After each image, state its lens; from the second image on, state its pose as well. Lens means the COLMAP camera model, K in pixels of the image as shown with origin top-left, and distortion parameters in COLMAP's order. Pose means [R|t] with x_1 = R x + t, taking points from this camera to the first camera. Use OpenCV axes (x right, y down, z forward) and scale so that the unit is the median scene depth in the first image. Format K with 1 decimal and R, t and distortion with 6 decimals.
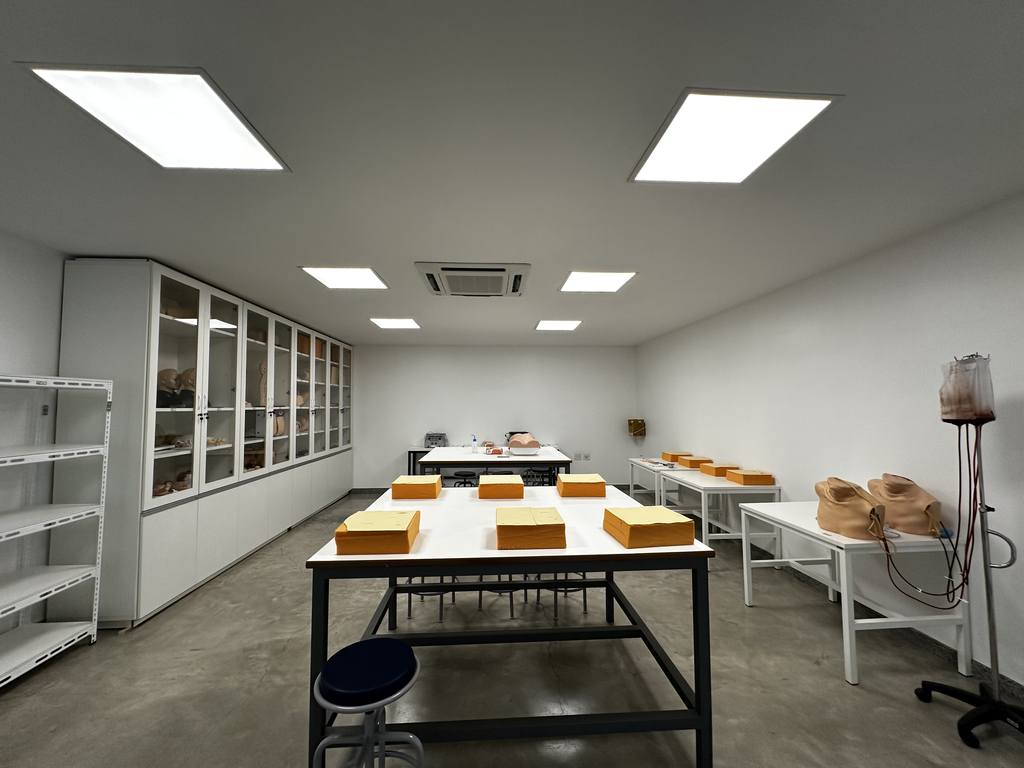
lens RADIAL K [[412.1, 0, 521.6], [0, 412.1, 381.3], [0, 0, 1]] dist [-0.007899, 0.002585]
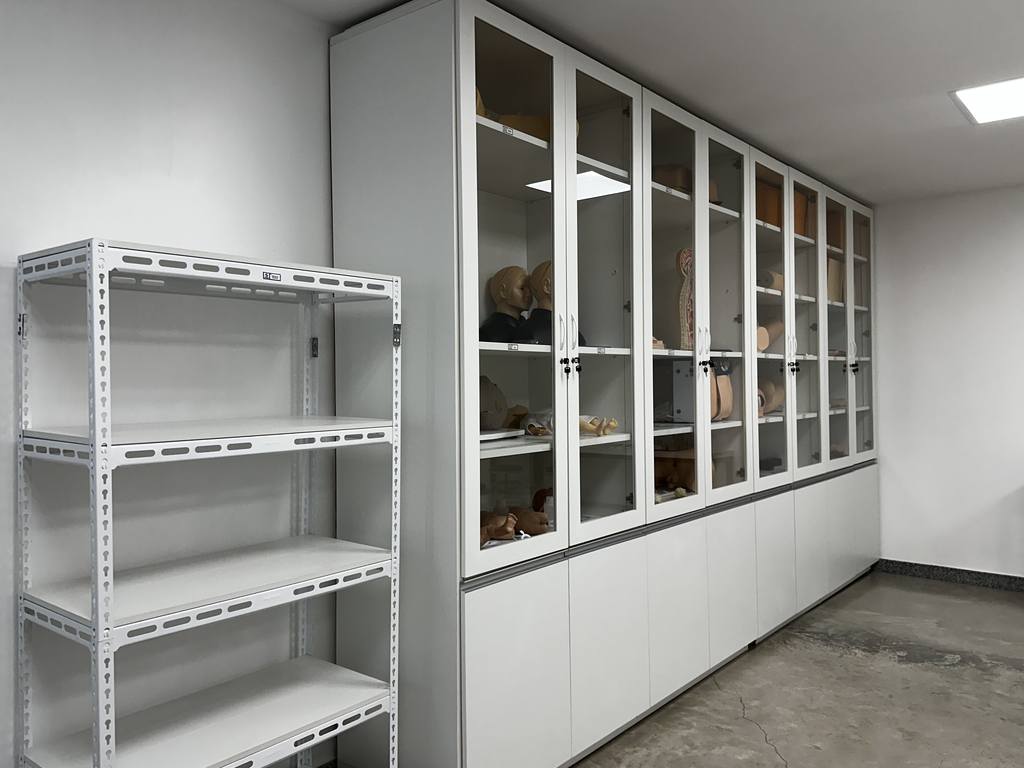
lens RADIAL K [[793.0, 0, 490.6], [0, 793.0, 382.2], [0, 0, 1]] dist [0.076148, -0.028084]
pose [[0.710507, 0.007192, -0.703653, -0.258965], [0.042812, 0.997654, 0.053426, 0.055338], [0.702386, -0.068085, 0.708532, 0.361657]]
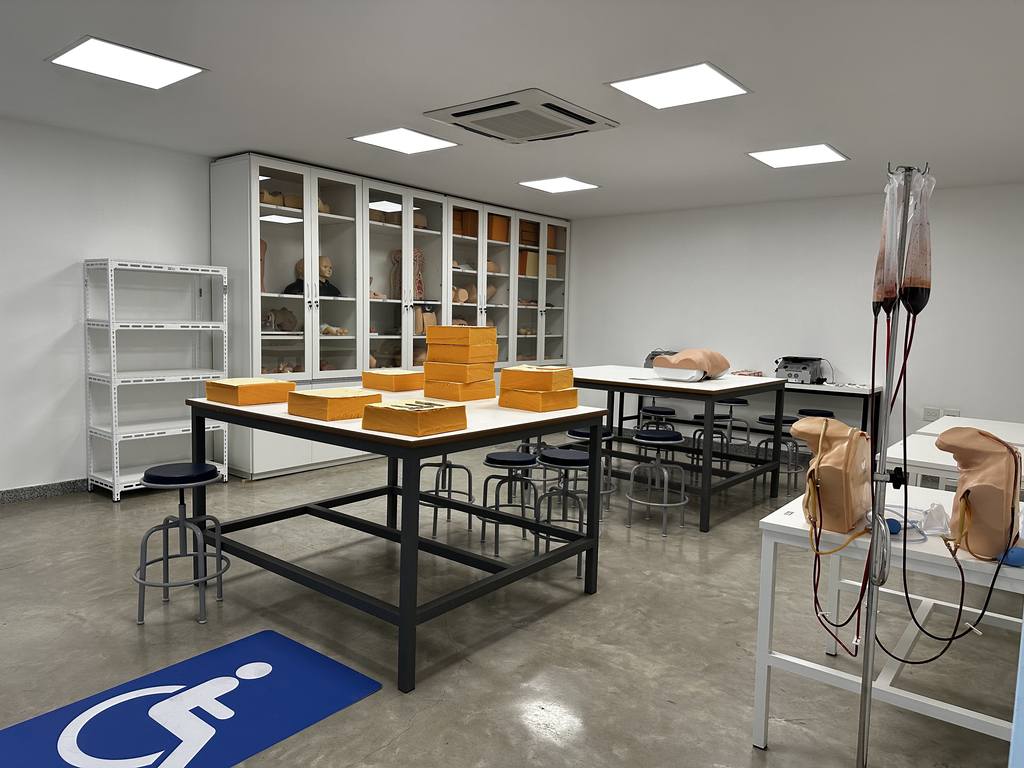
lens RADIAL K [[721.5, 0, 514.3], [0, 721.5, 384.1], [0, 0, 1]] dist [0.007106, -0.018934]
pose [[0.734775, 0.086941, -0.672716, 0.787882], [0.007846, 0.990596, 0.136593, 0.041776], [0.678266, -0.105643, 0.727183, 0.027395]]
